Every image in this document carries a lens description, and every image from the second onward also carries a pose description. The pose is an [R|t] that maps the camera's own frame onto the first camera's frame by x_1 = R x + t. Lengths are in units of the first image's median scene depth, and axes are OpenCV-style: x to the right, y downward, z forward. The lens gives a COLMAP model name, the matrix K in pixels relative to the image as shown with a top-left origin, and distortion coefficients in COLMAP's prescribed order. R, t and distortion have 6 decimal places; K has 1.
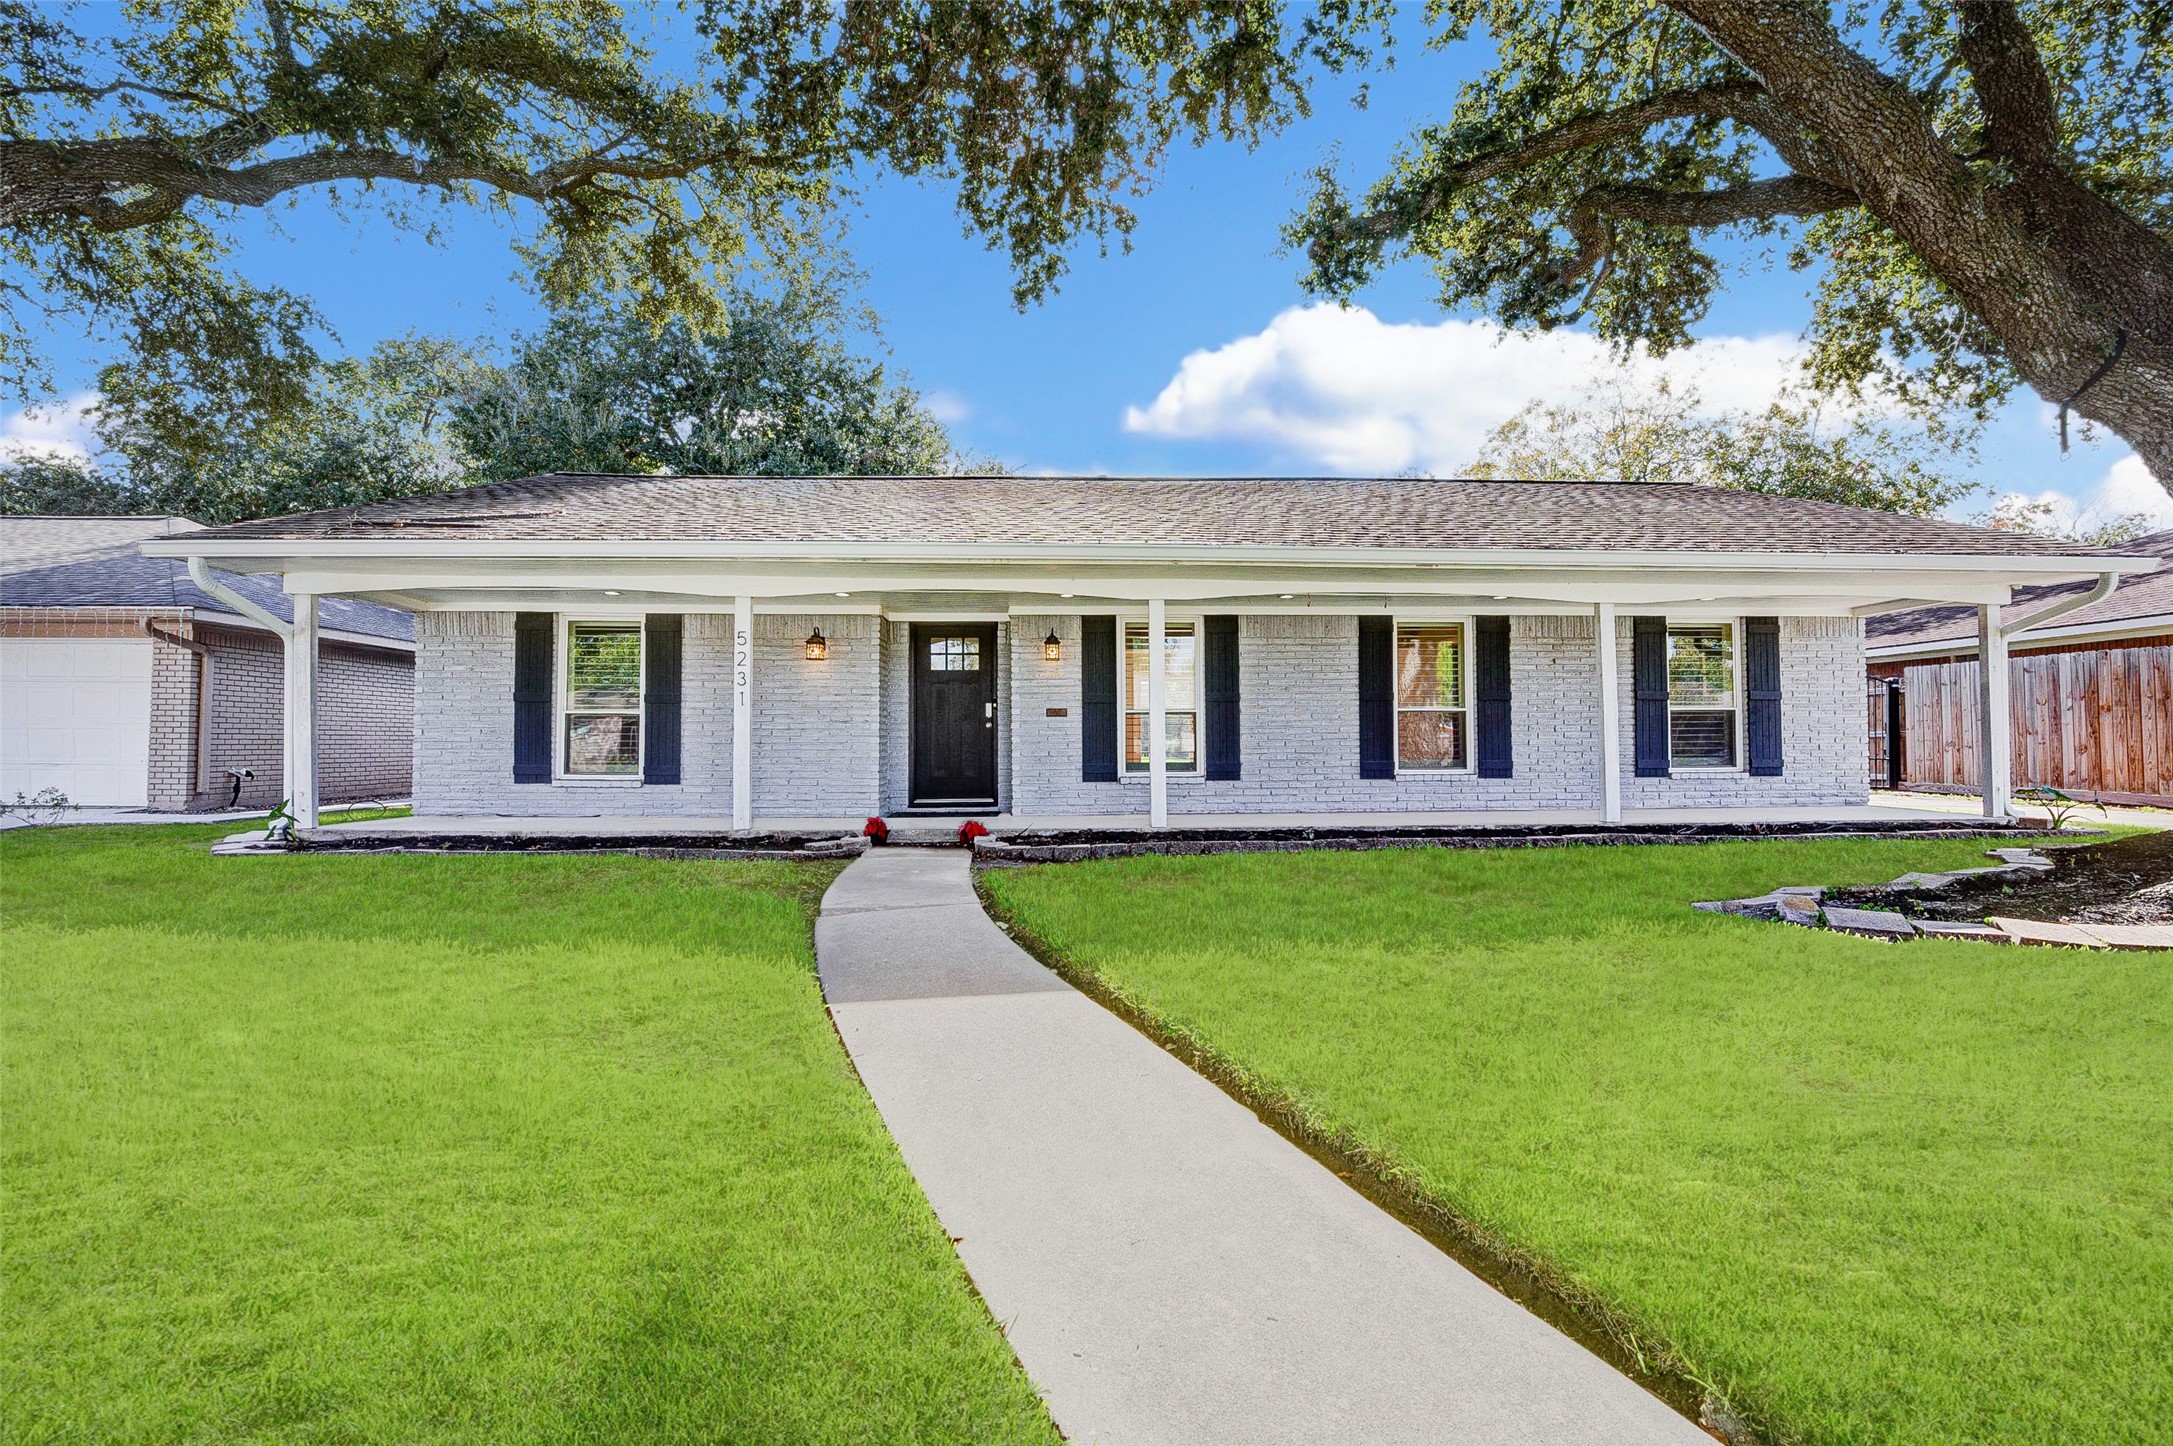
lens RADIAL K [[875.7, 0, 1092.5], [0, 875.7, 722.4], [0, 0, 1]] dist [-0.002265, -0.000027]
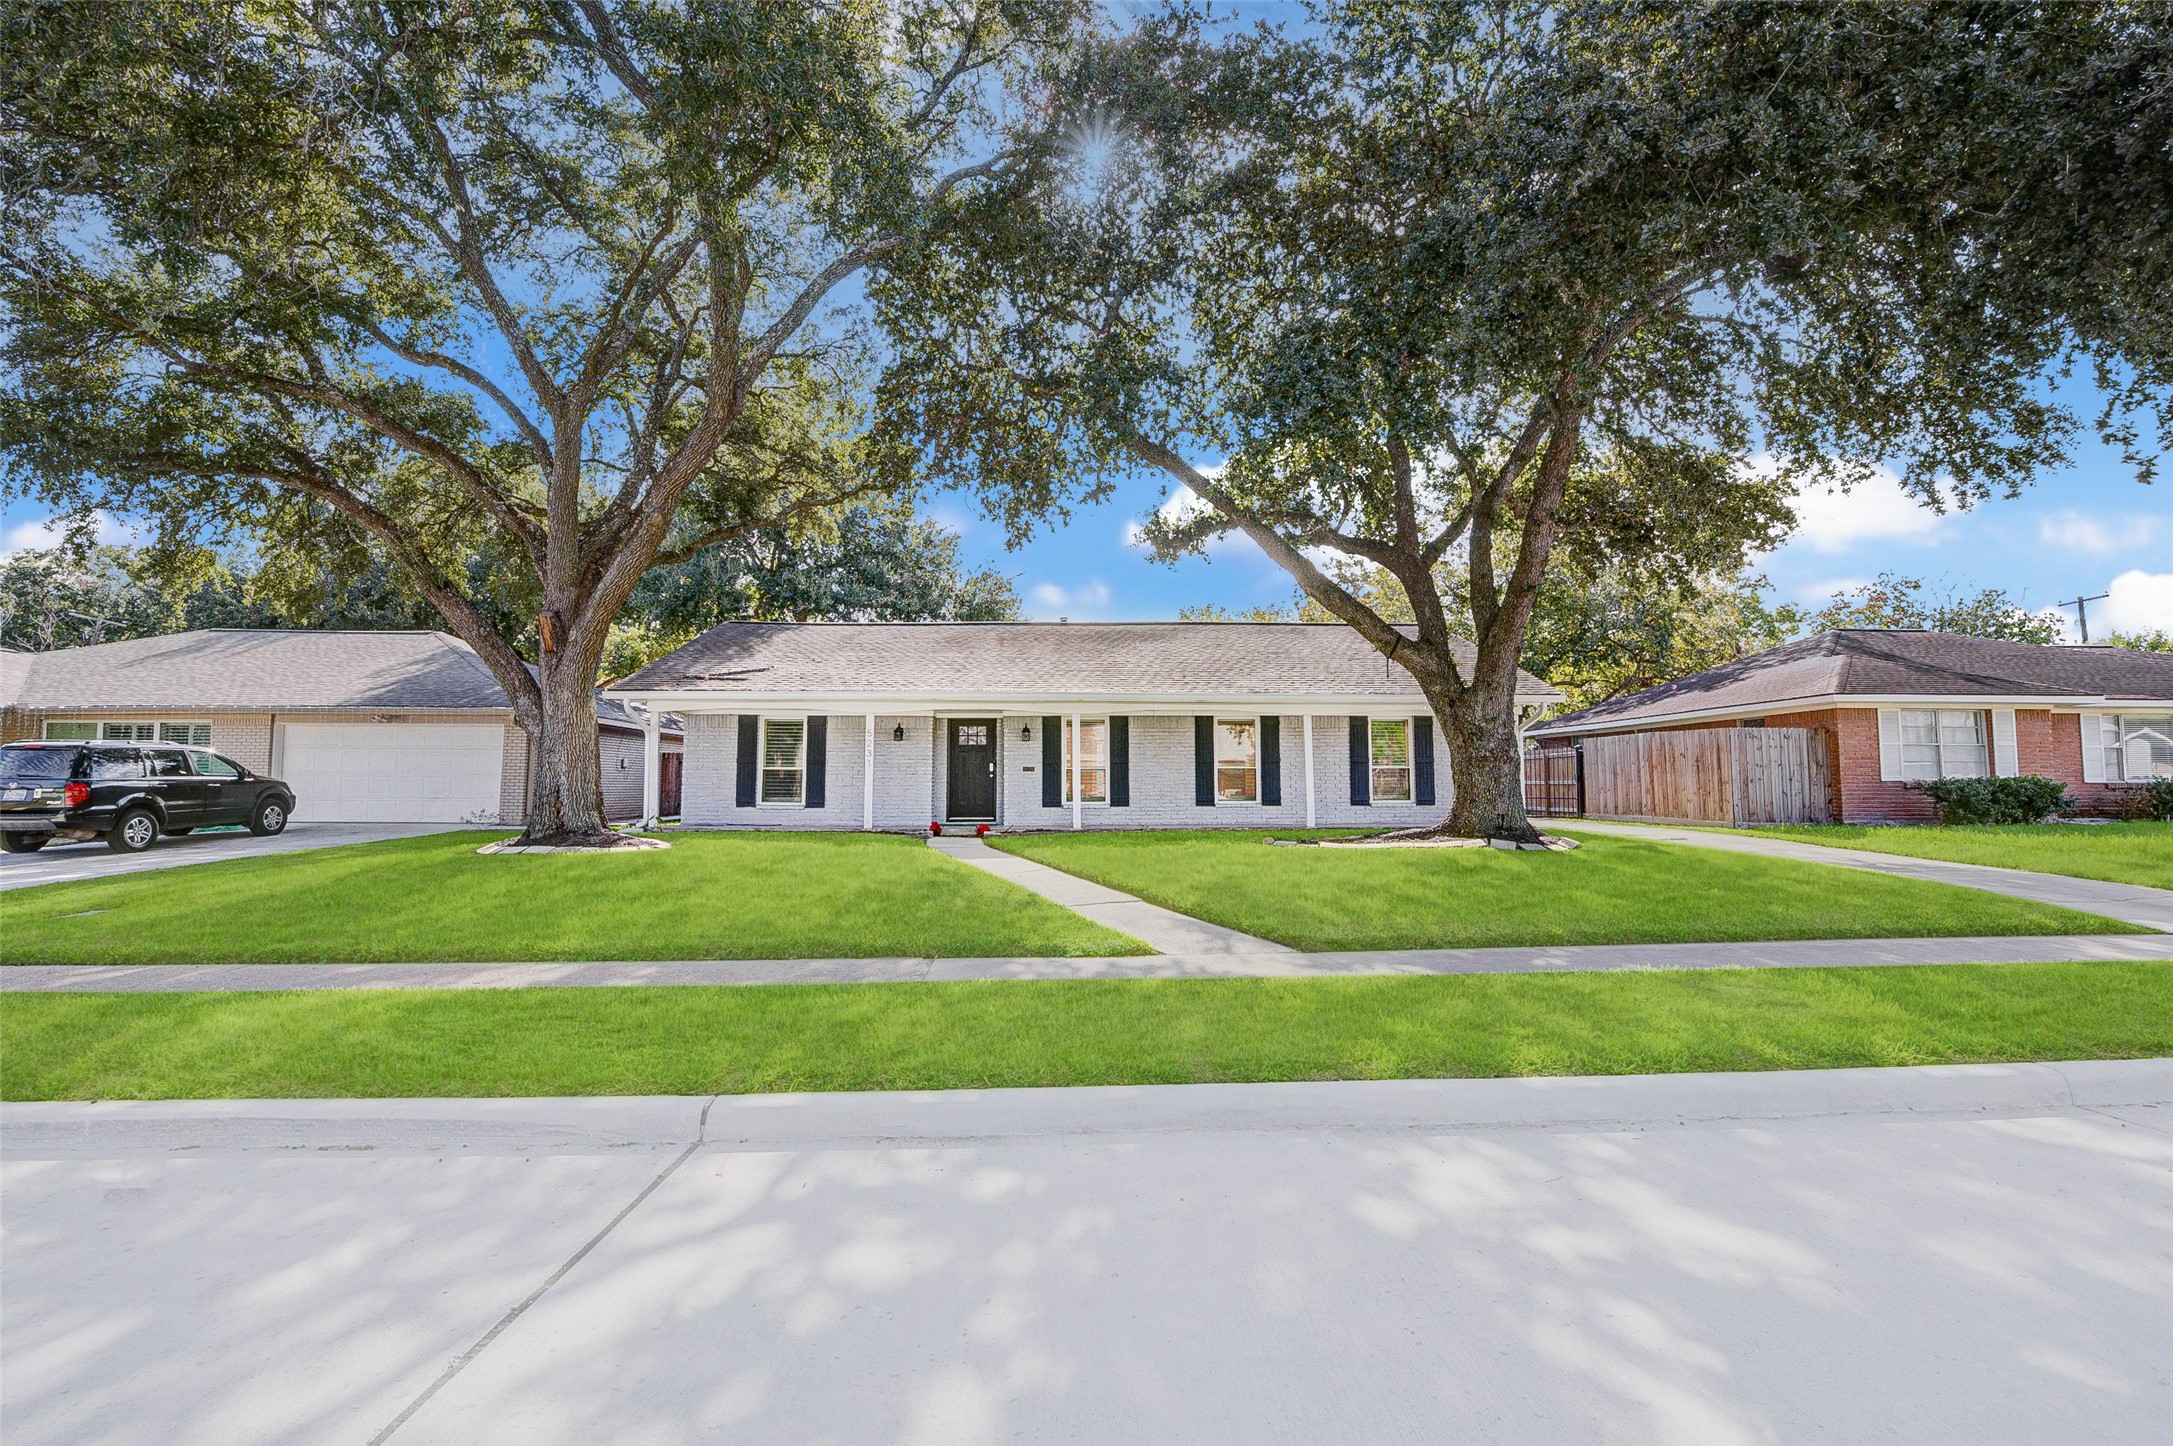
lens RADIAL K [[948.2, 0, 1083.0], [0, 948.2, 707.2], [0, 0, 1]] dist [0.000417, 0.000037]
pose [[0.999774, 0.000391, -0.021250, 0.114310], [-0.001773, 0.997881, -0.065042, -0.011346], [0.021180, 0.065064, 0.997656, -0.976877]]
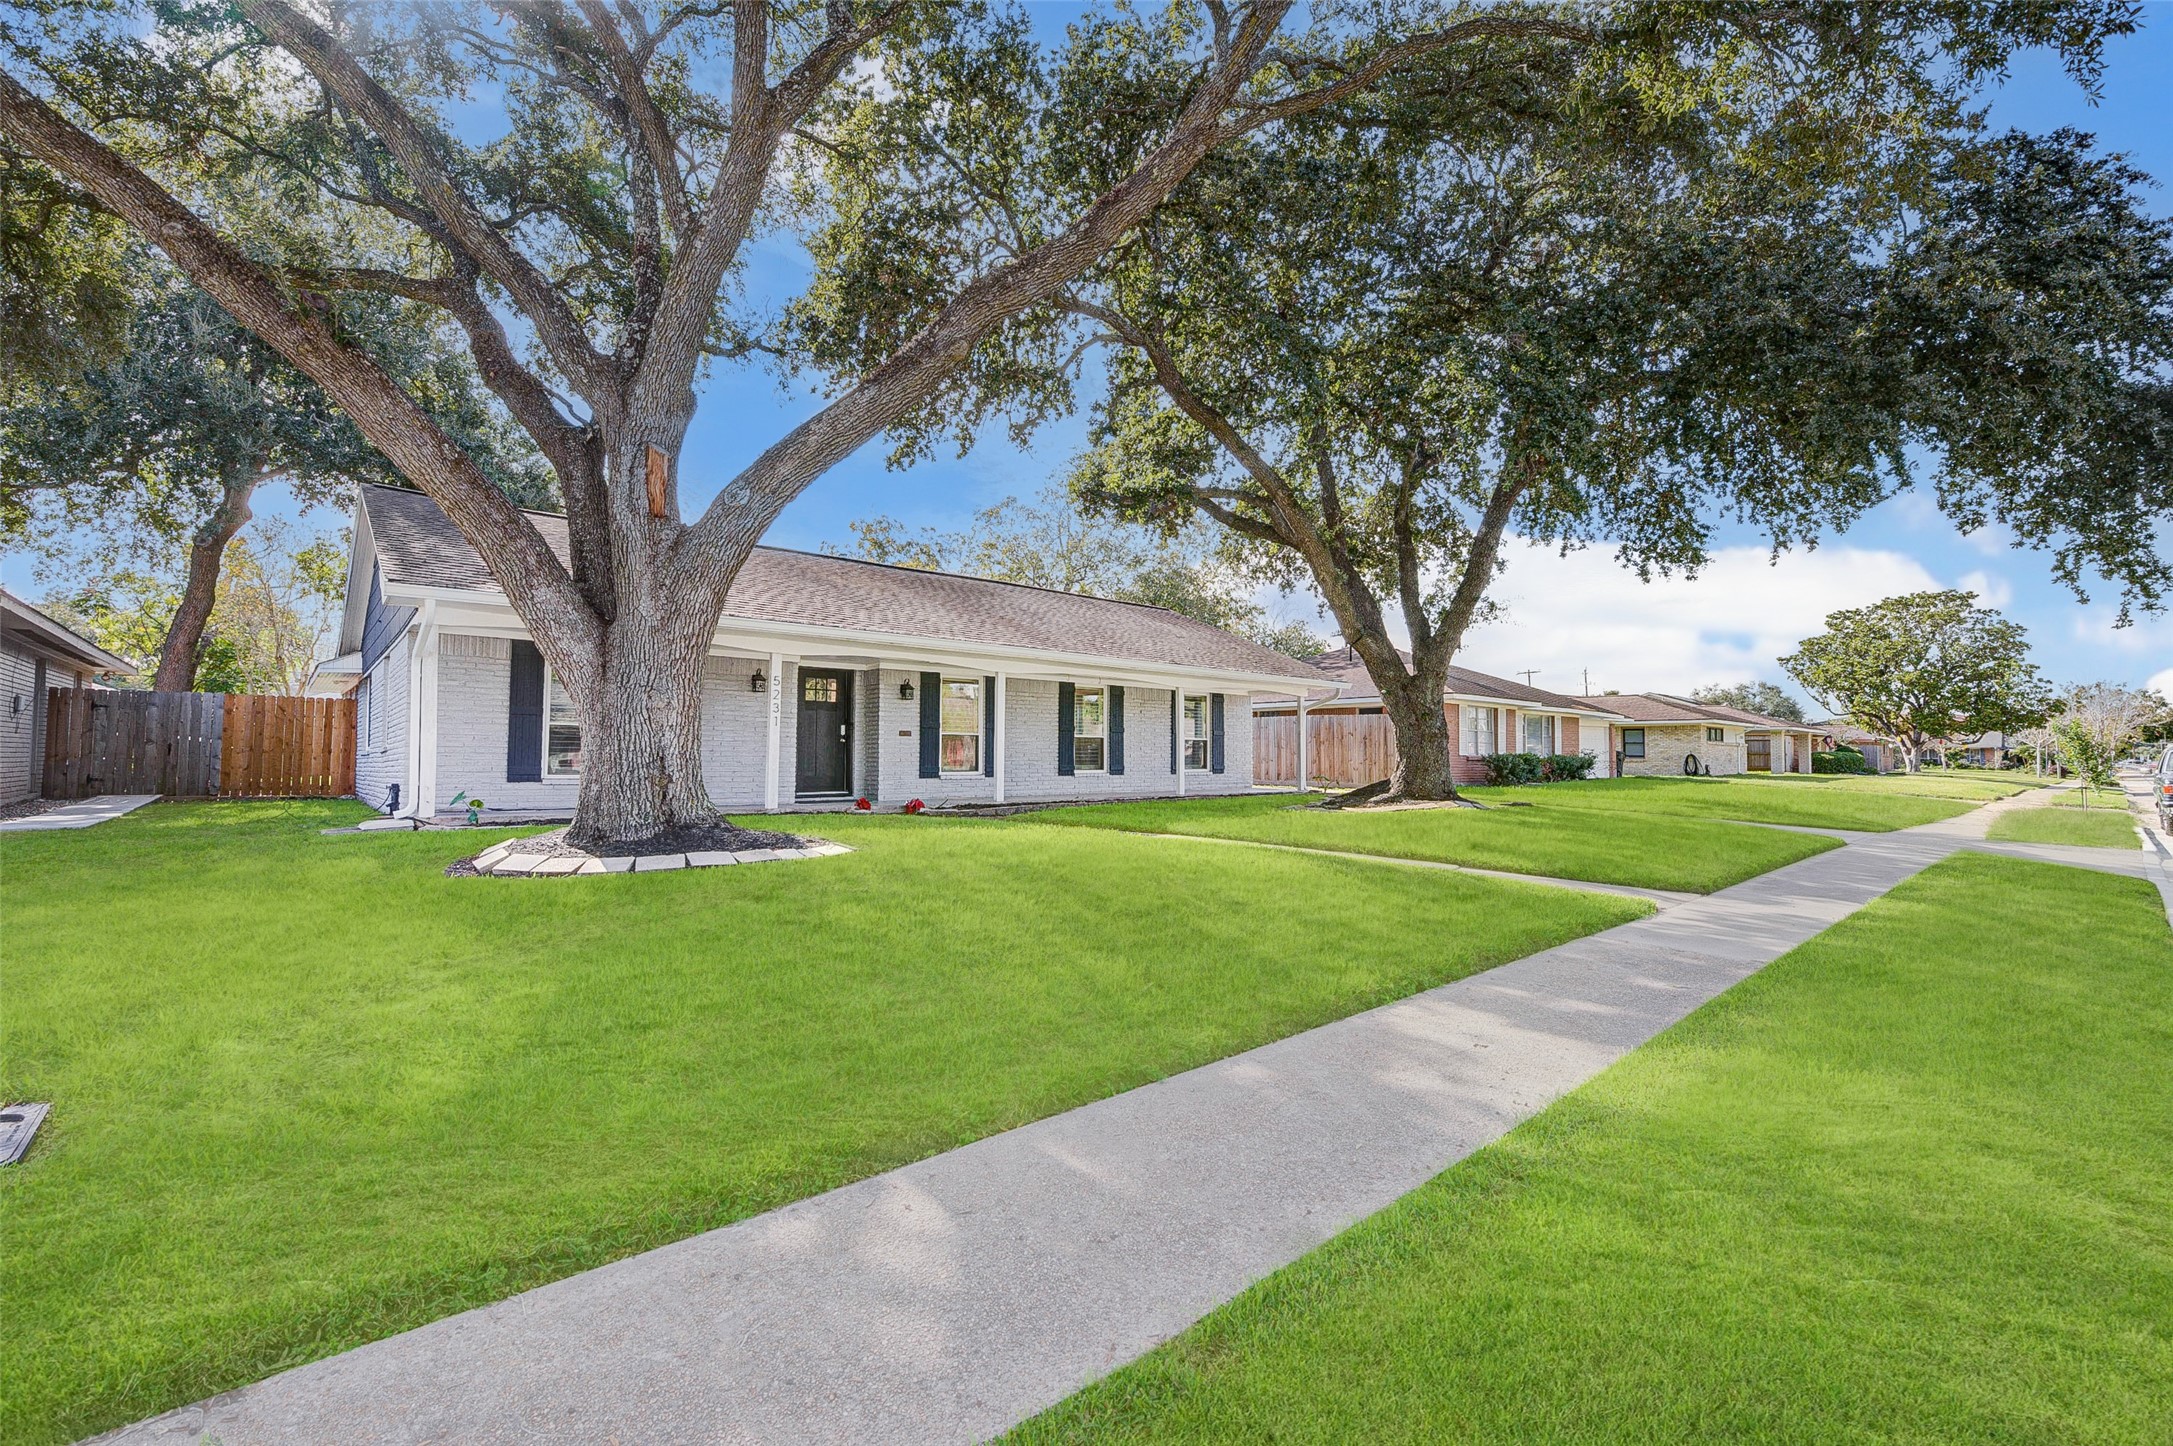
lens RADIAL K [[948.2, 0, 1094.4], [0, 948.2, 727.2], [0, 0, 1]] dist [0.000417, 0.000037]
pose [[0.775371, 0.028698, 0.630854, -0.833680], [-0.021984, 0.999588, -0.018451, 0.001311], [-0.631123, 0.000437, 0.775682, -0.504568]]
